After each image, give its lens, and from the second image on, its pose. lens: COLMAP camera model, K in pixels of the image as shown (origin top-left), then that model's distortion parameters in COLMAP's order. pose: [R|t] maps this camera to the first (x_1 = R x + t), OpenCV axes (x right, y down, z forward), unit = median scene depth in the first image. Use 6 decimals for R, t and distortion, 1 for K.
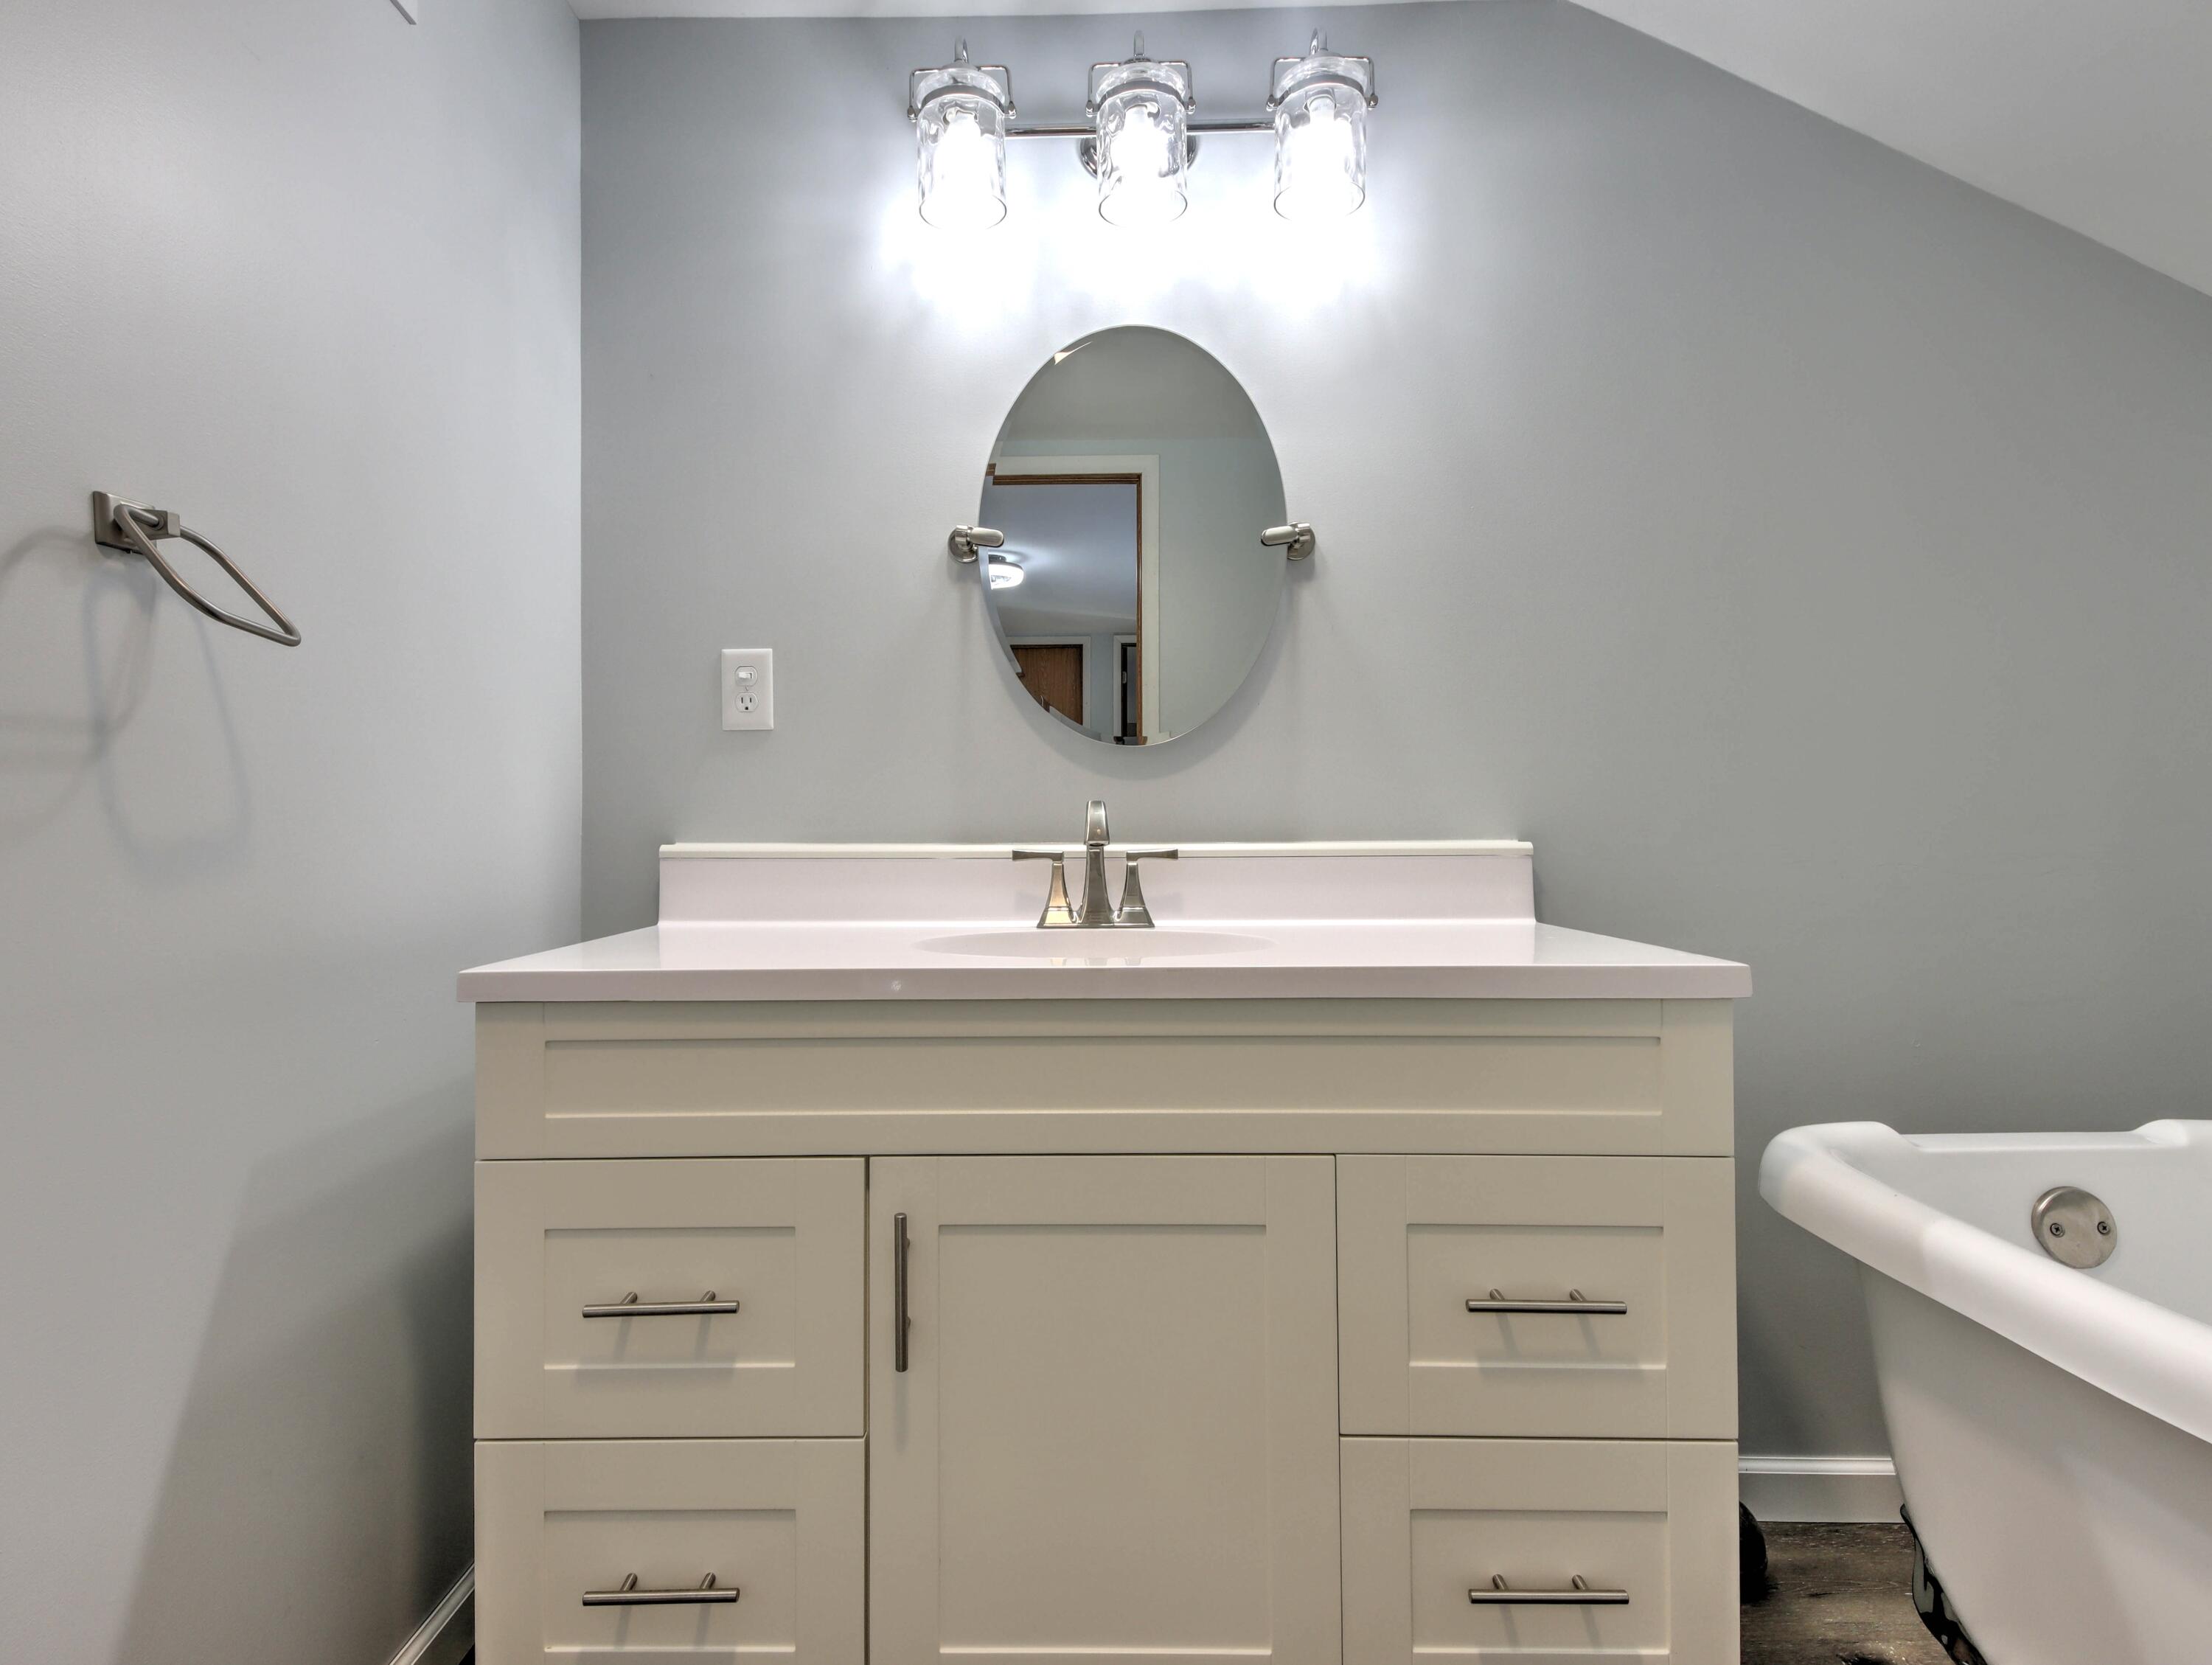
lens RADIAL K [[1158.7, 0, 1106.0], [0, 1158.7, 832.5], [0, 0, 1]] dist [0.041617, -0.030861]
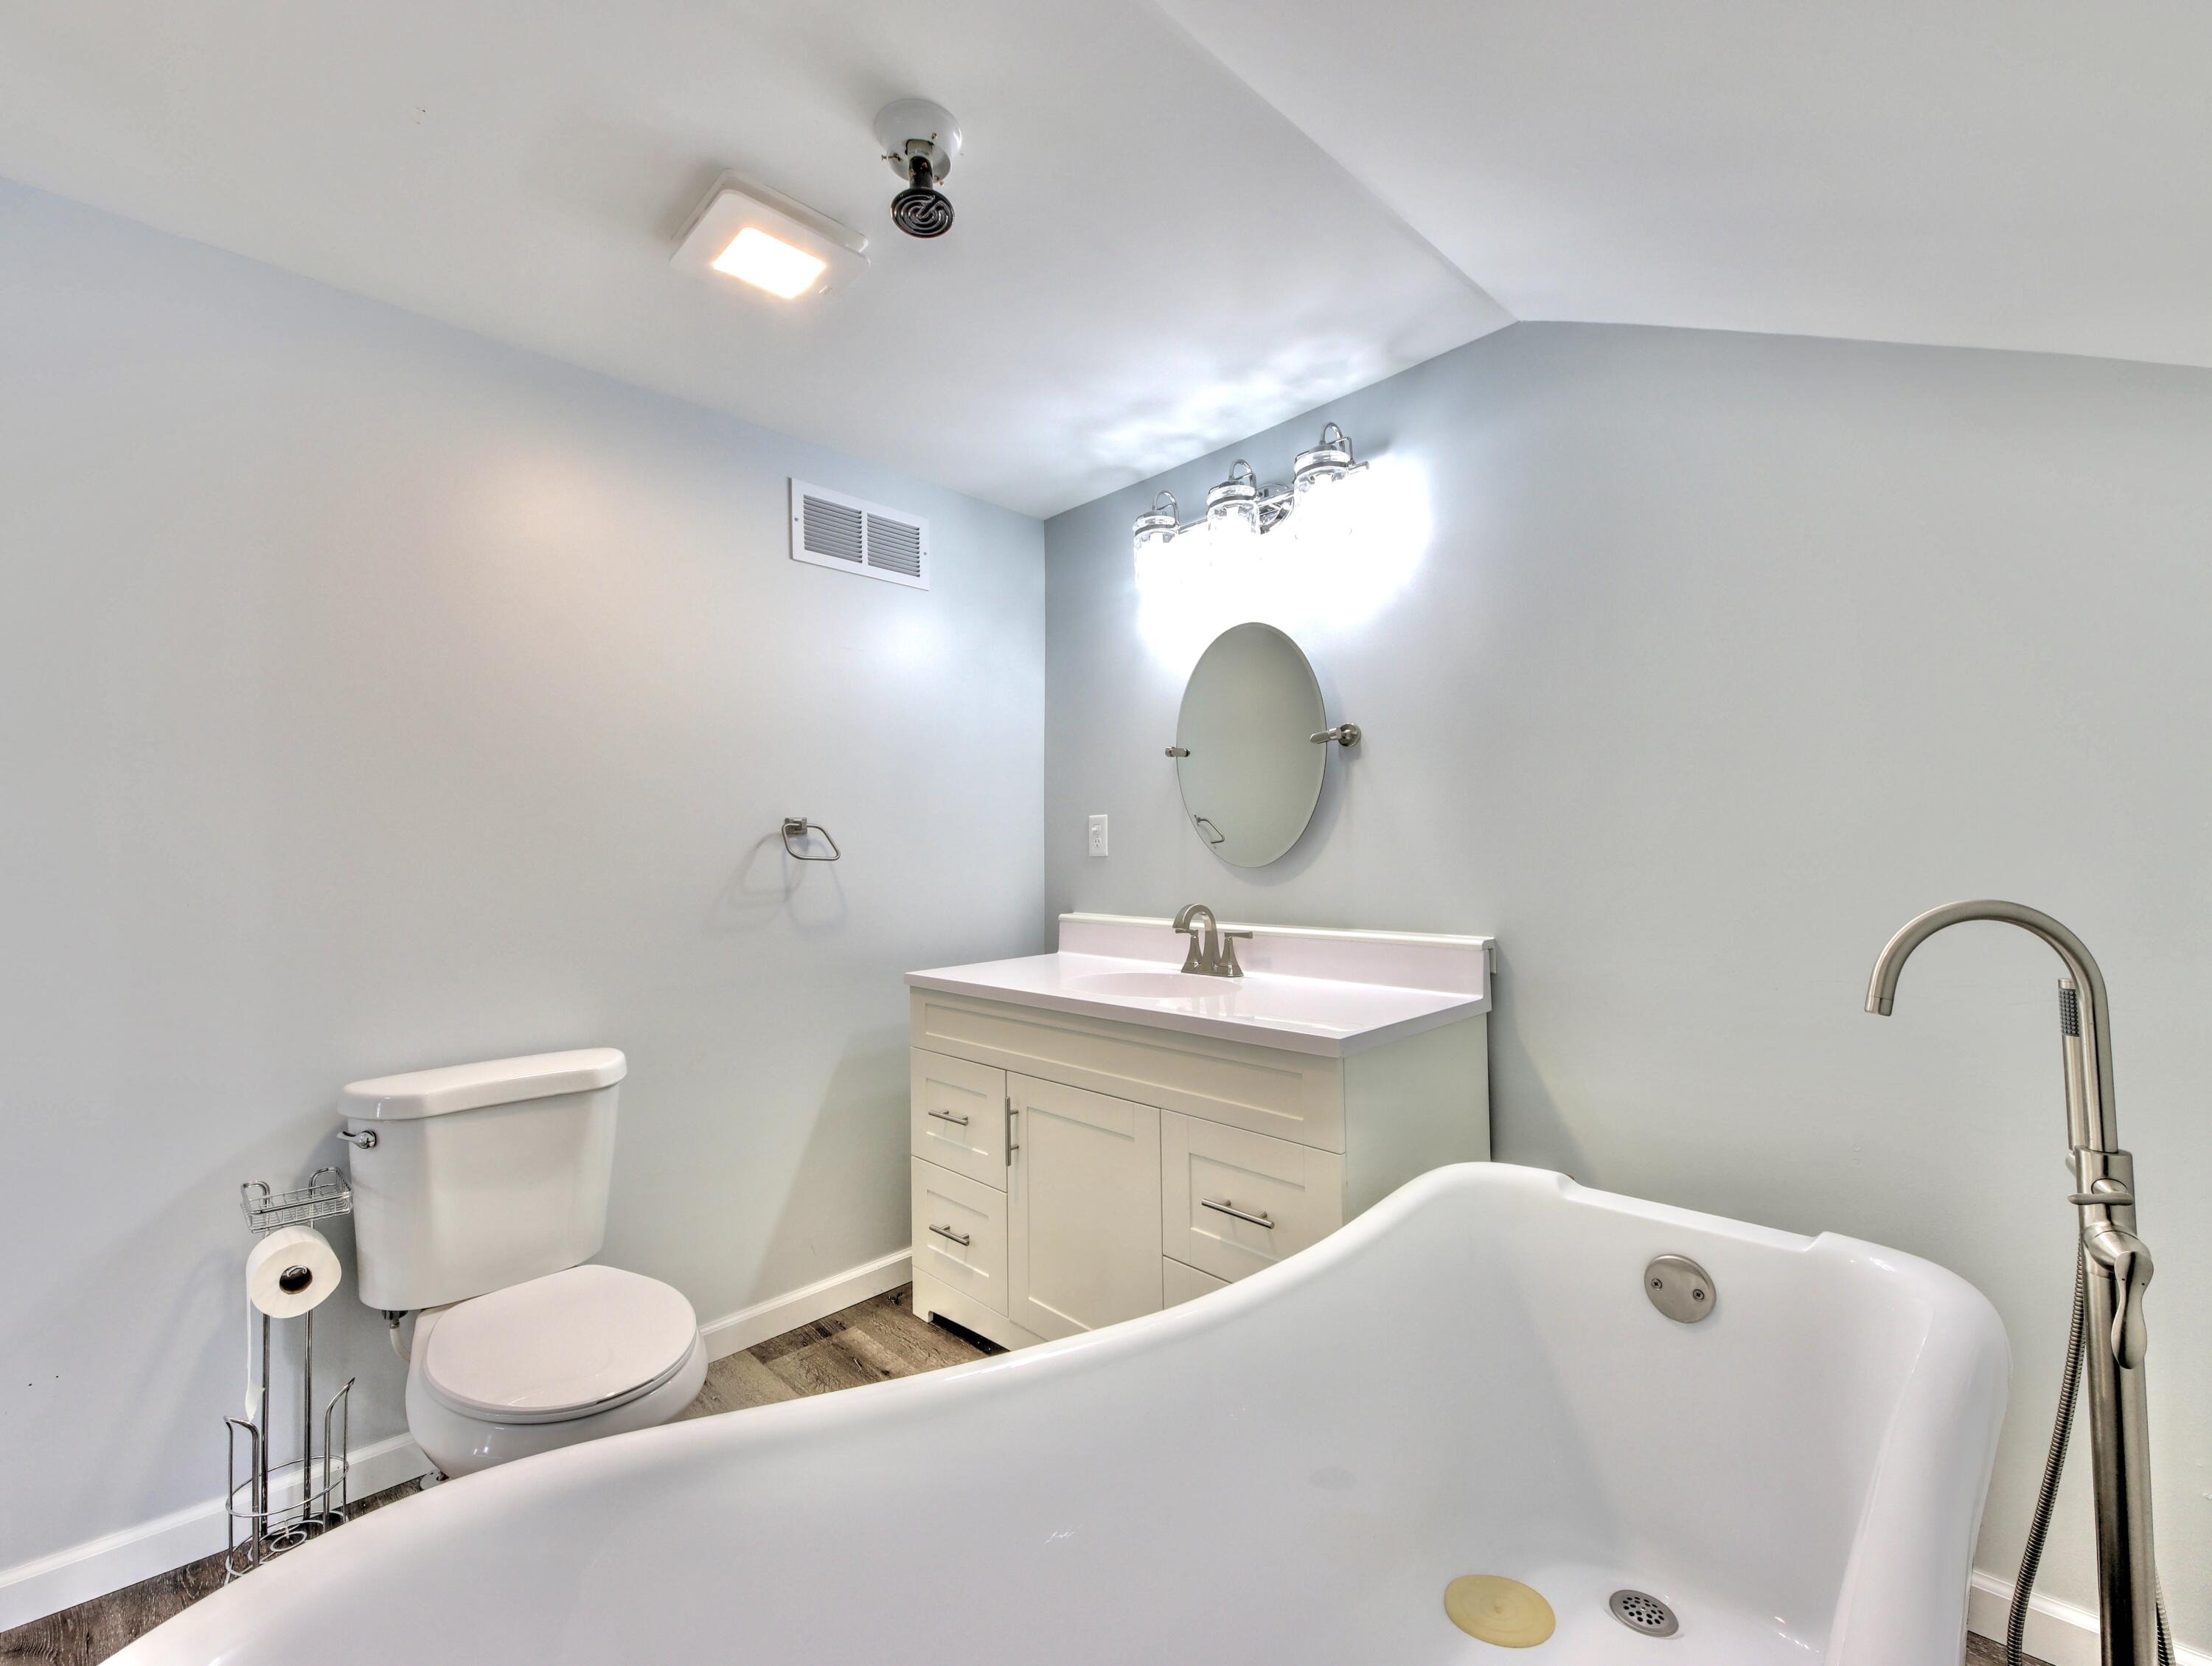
lens RADIAL K [[902.5, 0, 1106.0], [0, 902.5, 833.0], [0, 0, 1]] dist [0.000714, -0.000145]
pose [[0.718320, -0.018417, -0.695469, 0.836173], [0.008478, 0.999807, -0.017720, -0.109955], [0.695661, 0.006832, 0.718337, -0.096933]]
